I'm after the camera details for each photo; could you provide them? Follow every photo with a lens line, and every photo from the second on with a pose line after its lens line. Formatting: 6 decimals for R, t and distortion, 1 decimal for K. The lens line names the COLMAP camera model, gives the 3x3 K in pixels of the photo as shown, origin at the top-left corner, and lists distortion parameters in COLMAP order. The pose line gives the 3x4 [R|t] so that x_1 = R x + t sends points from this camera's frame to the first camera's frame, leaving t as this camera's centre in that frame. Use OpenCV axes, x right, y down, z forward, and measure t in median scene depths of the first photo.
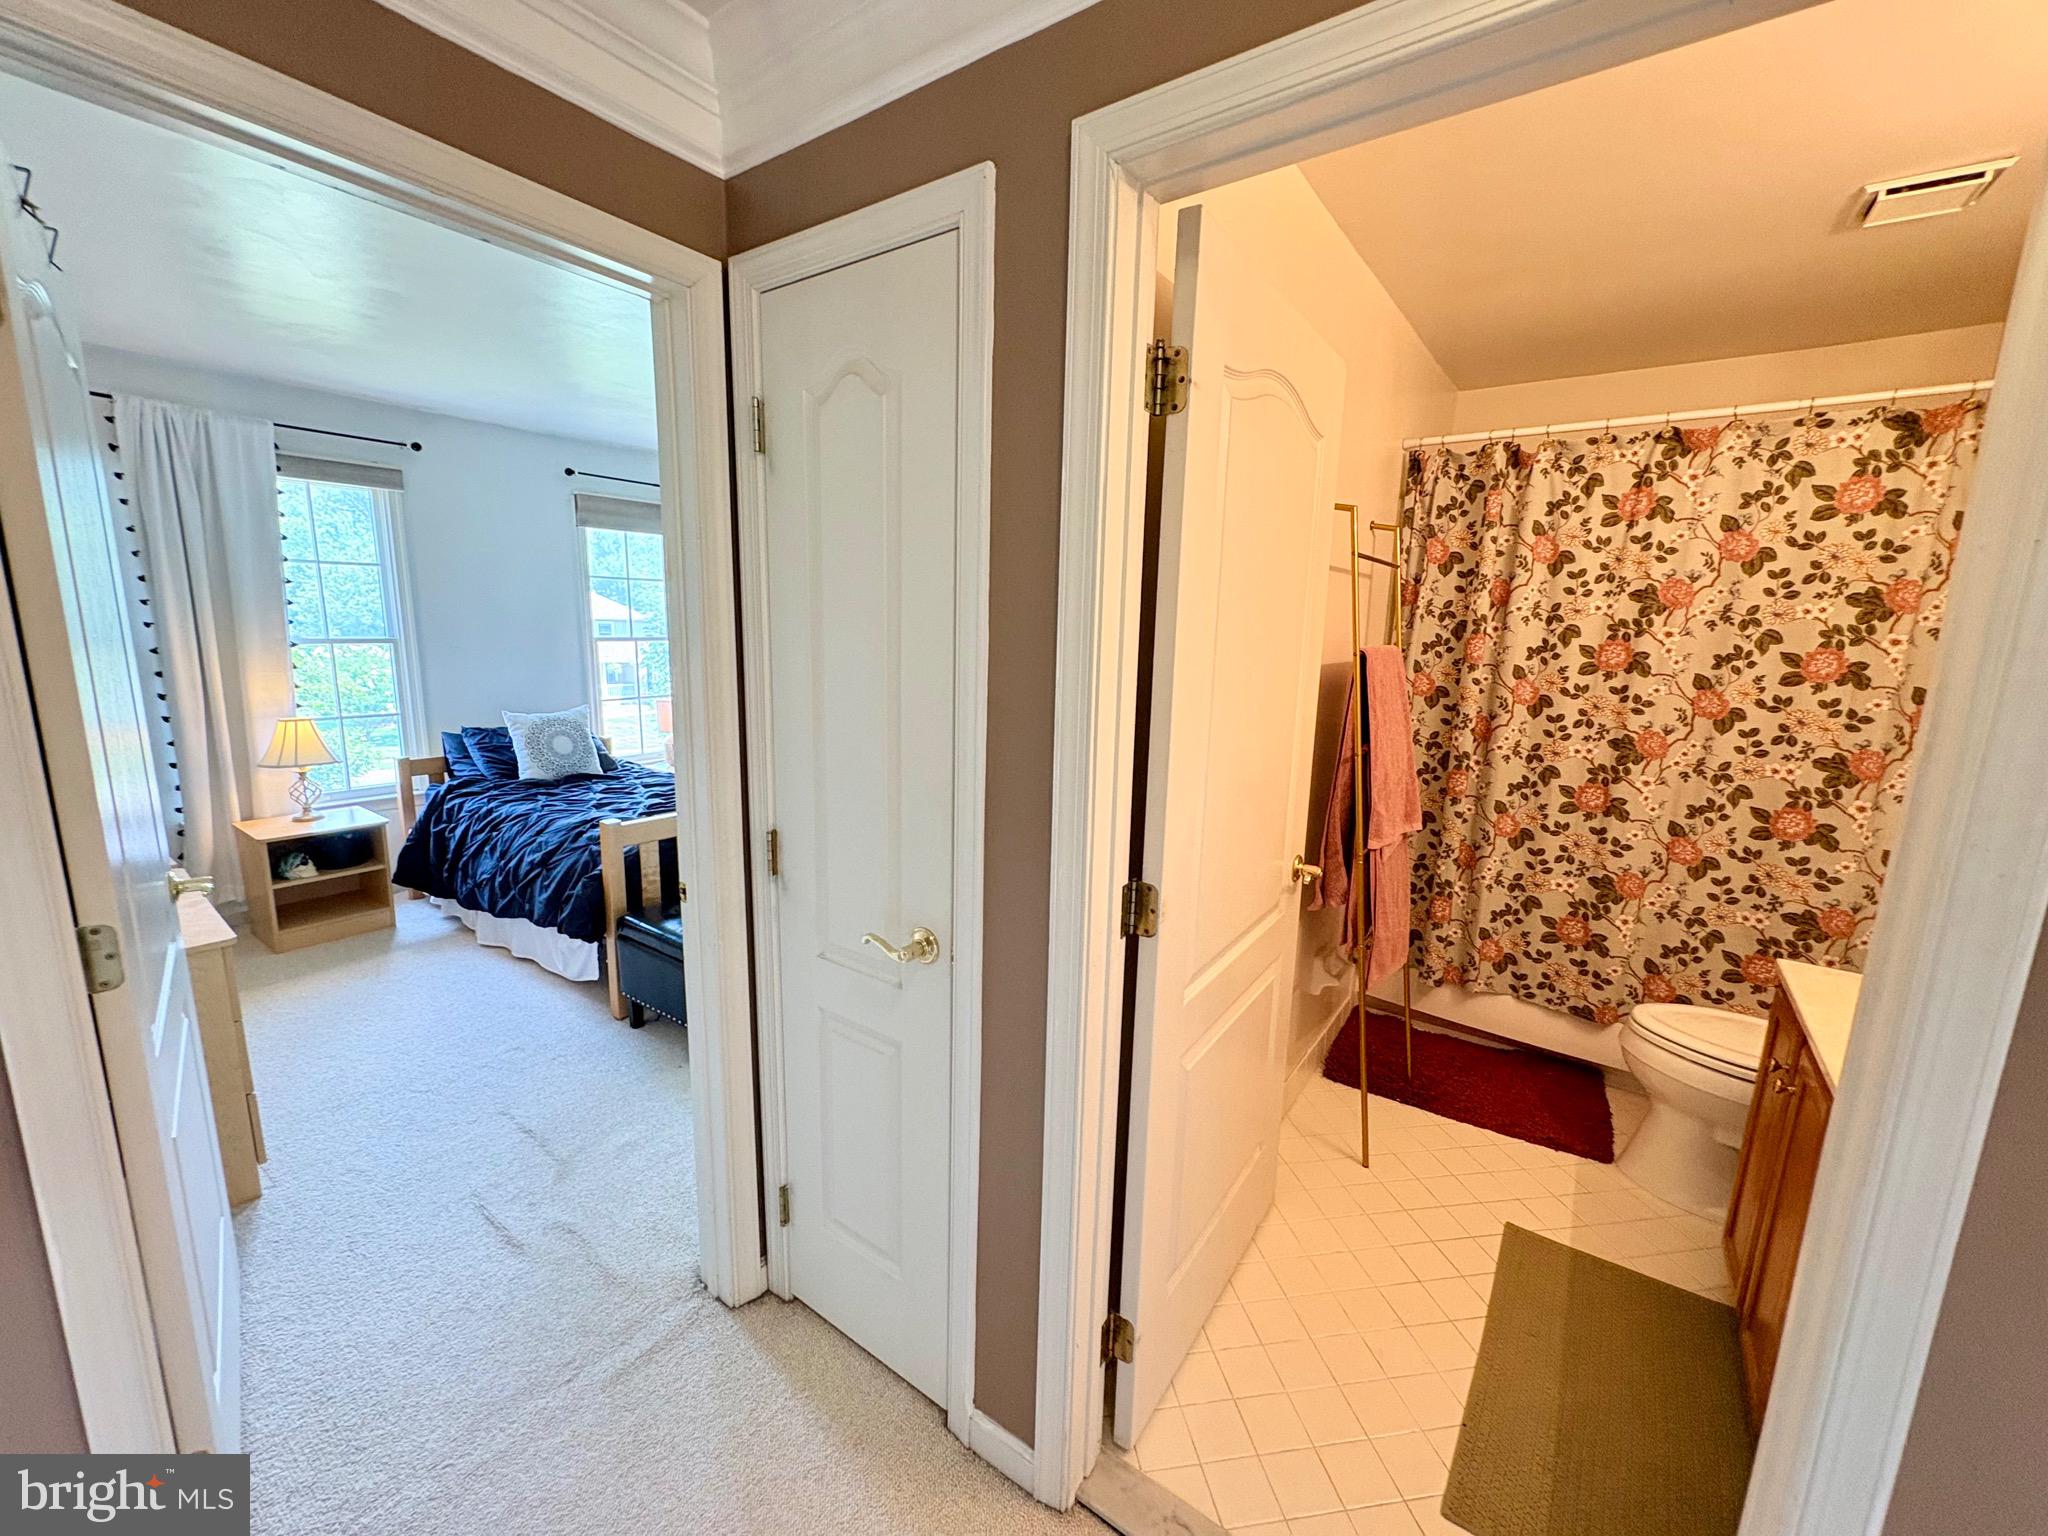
lens RADIAL K [[814.0, 0, 1024.0], [0, 814.0, 768.0], [0, 0, 1]] dist [-0.000480, -0.000139]
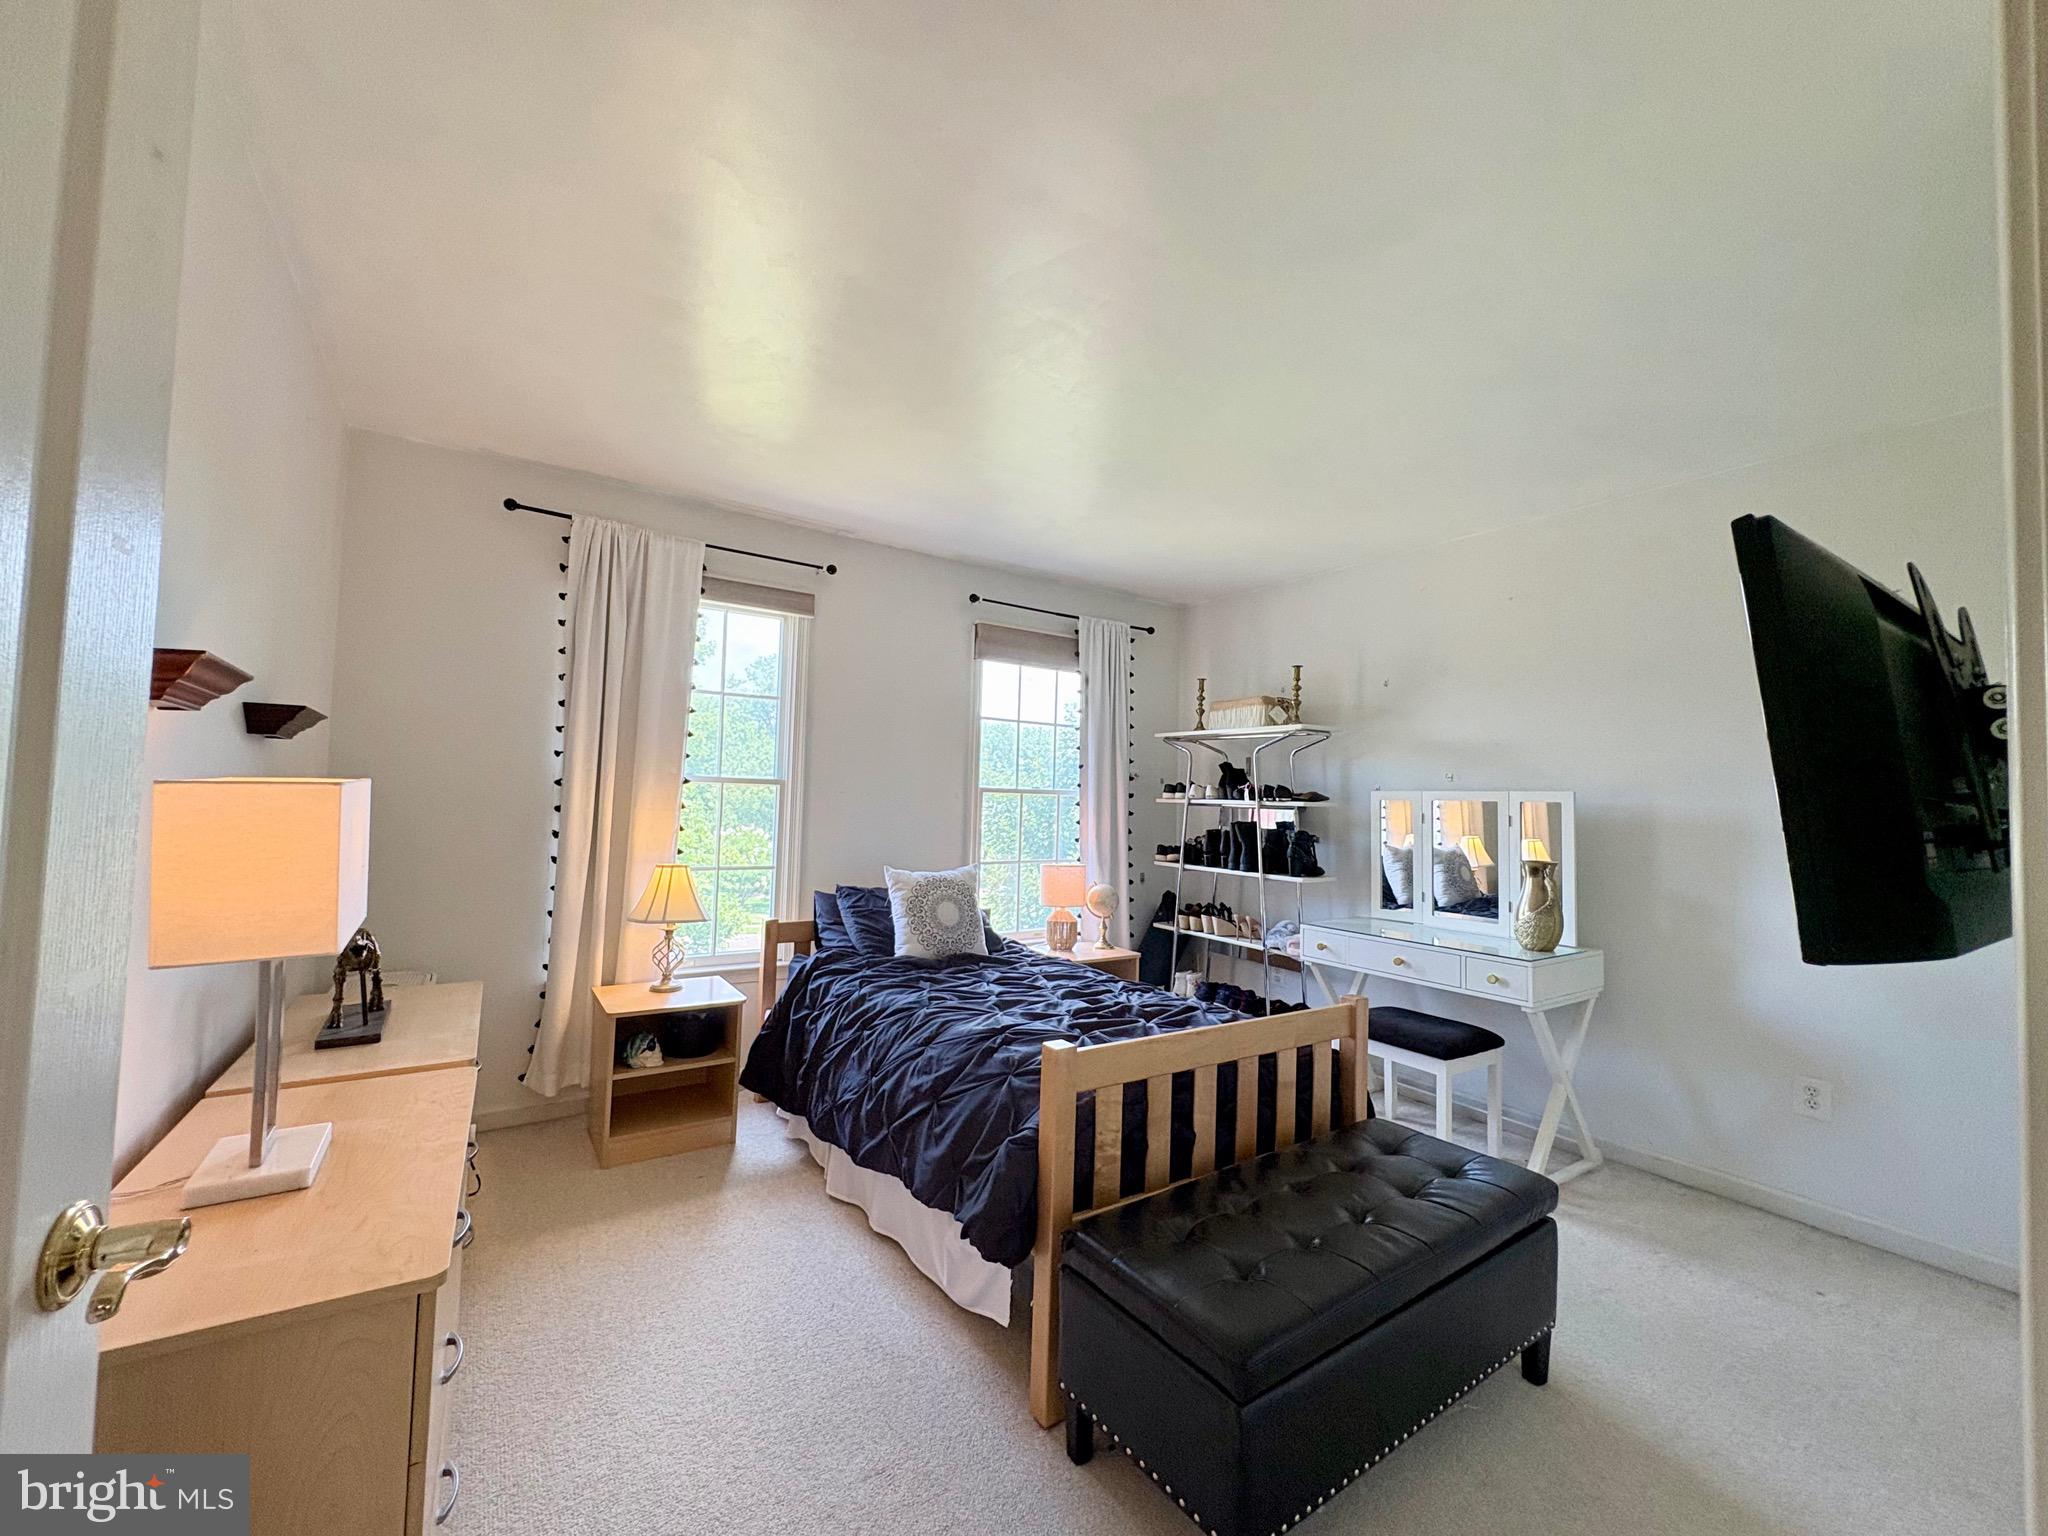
lens RADIAL K [[814.0, 0, 1024.0], [0, 814.0, 768.0], [0, 0, 1]] dist [-0.000480, -0.000139]
pose [[0.938647, -0.011889, -0.344676, -0.251335], [-0.068521, 0.973053, -0.220165, 0.001950], [0.338005, 0.230274, 0.912538, 0.316179]]
